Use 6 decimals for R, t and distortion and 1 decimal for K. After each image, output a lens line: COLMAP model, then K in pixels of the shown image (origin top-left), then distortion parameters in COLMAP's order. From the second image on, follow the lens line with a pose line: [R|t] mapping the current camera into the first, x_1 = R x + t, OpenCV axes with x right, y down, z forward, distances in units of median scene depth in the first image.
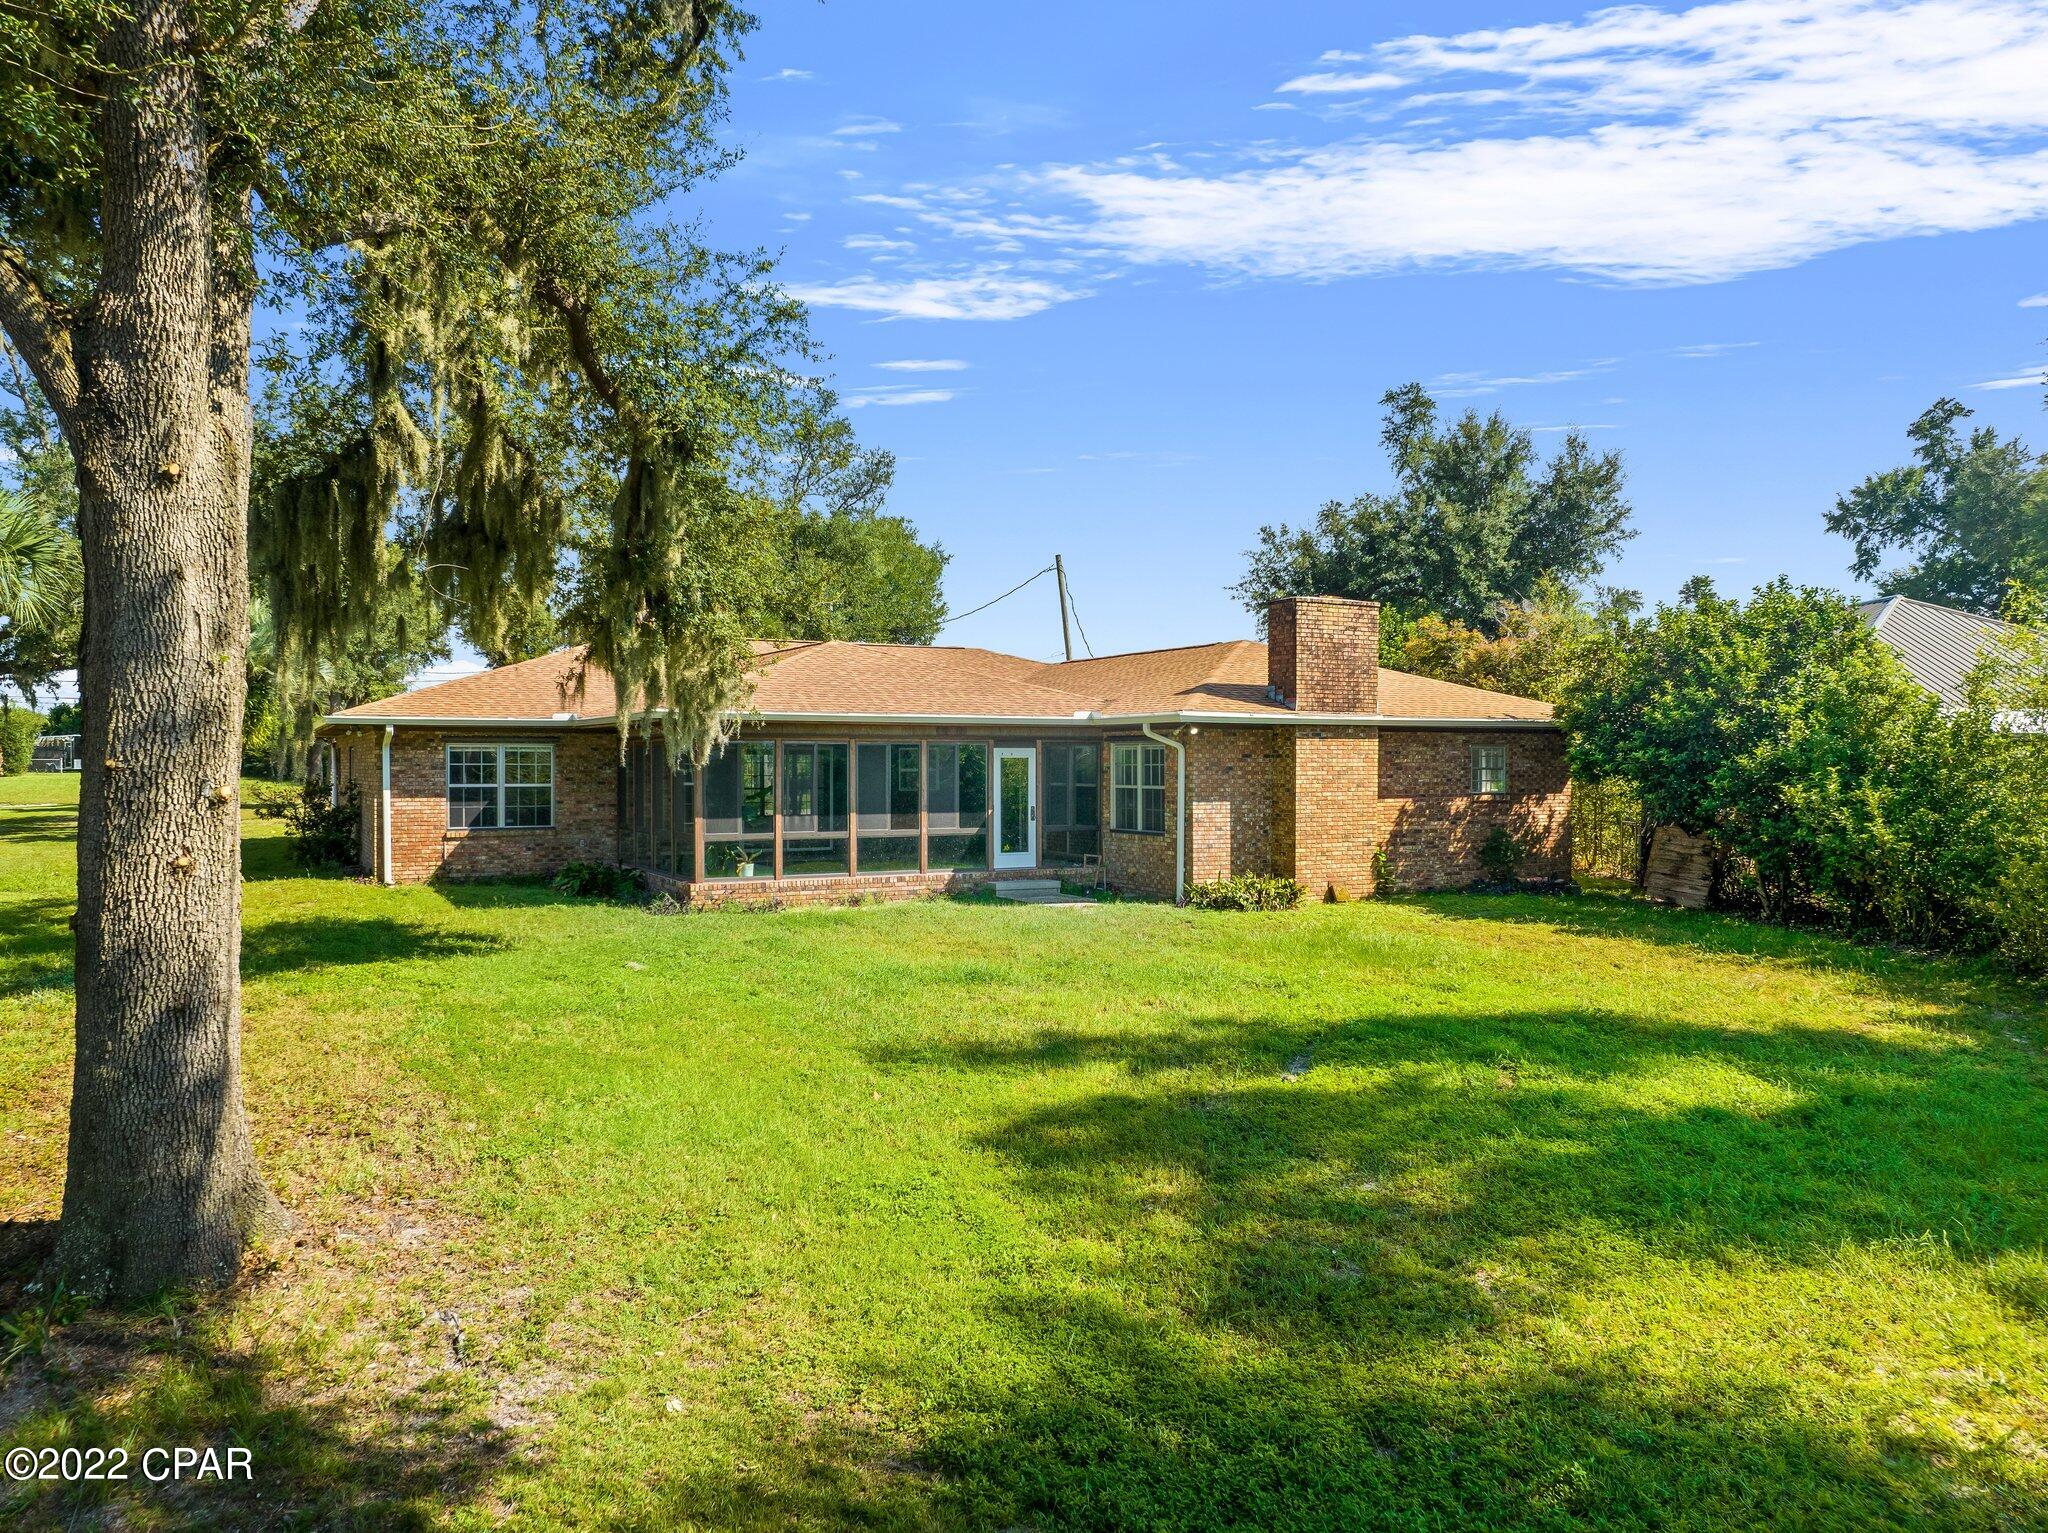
lens RADIAL K [[1428.0, 0, 1023.3], [0, 1428.0, 767.2], [0, 0, 1]] dist [0.004852, 0.000503]
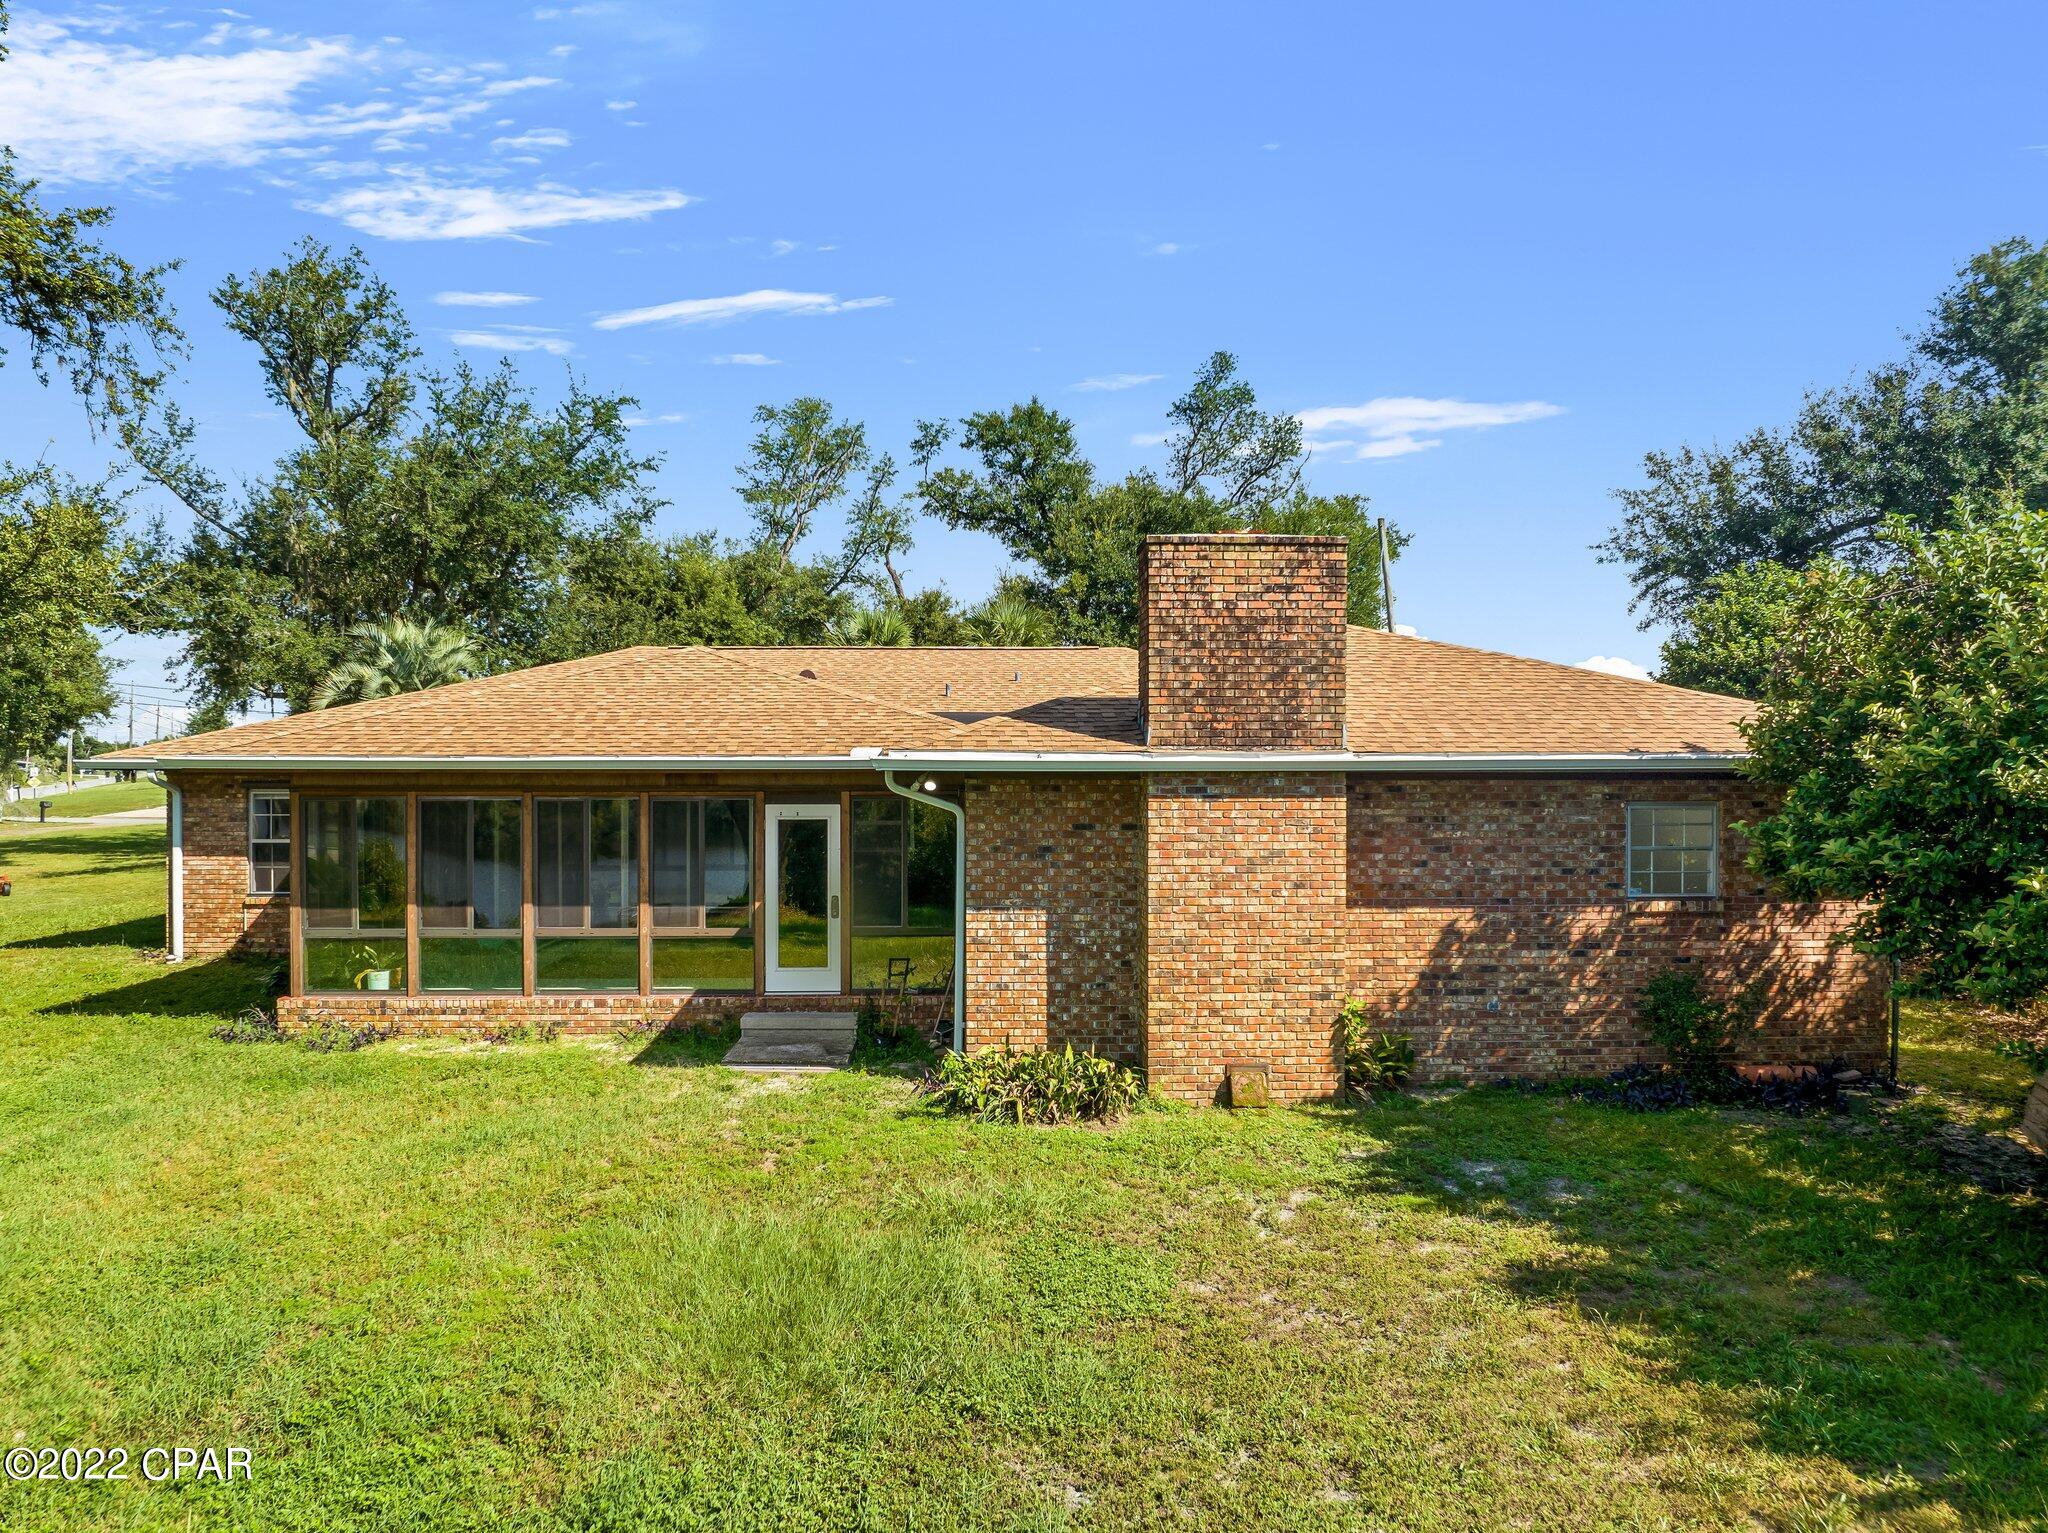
lens RADIAL K [[1435.4, 0, 1024.1], [0, 1435.4, 766.6], [0, 0, 1]] dist [-0.021034, -0.005096]
pose [[0.895034, -0.000241, -0.445998, 0.373403], [-0.002209, 0.999985, -0.004972, -0.027809], [0.445993, 0.005436, 0.895020, 0.473982]]
